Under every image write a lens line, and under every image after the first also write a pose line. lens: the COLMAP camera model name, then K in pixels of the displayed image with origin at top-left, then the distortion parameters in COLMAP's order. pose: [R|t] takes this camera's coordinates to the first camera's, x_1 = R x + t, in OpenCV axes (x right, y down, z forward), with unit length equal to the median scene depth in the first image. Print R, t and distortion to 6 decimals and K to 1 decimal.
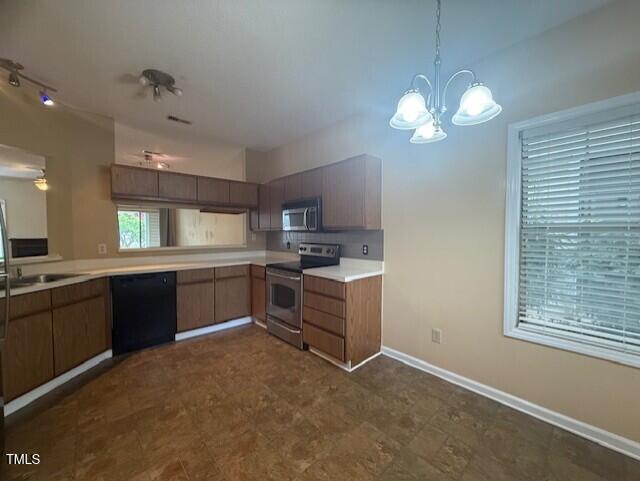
lens RADIAL K [[253.0, 0, 316.5], [0, 253.0, 242.4], [0, 0, 1]] dist [0.001958, 0.000343]
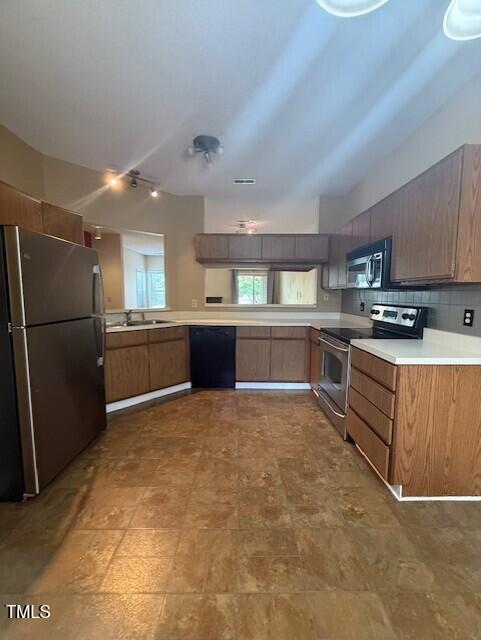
lens RADIAL K [[253.0, 0, 240.5], [0, 253.0, 320.0], [0, 0, 1]] dist [0.001958, 0.000343]
pose [[0.747477, 0.072578, -0.660311, 0.194411], [-0.032097, 0.996799, 0.073229, 0.008696], [0.663512, -0.033543, 0.747414, 0.220385]]
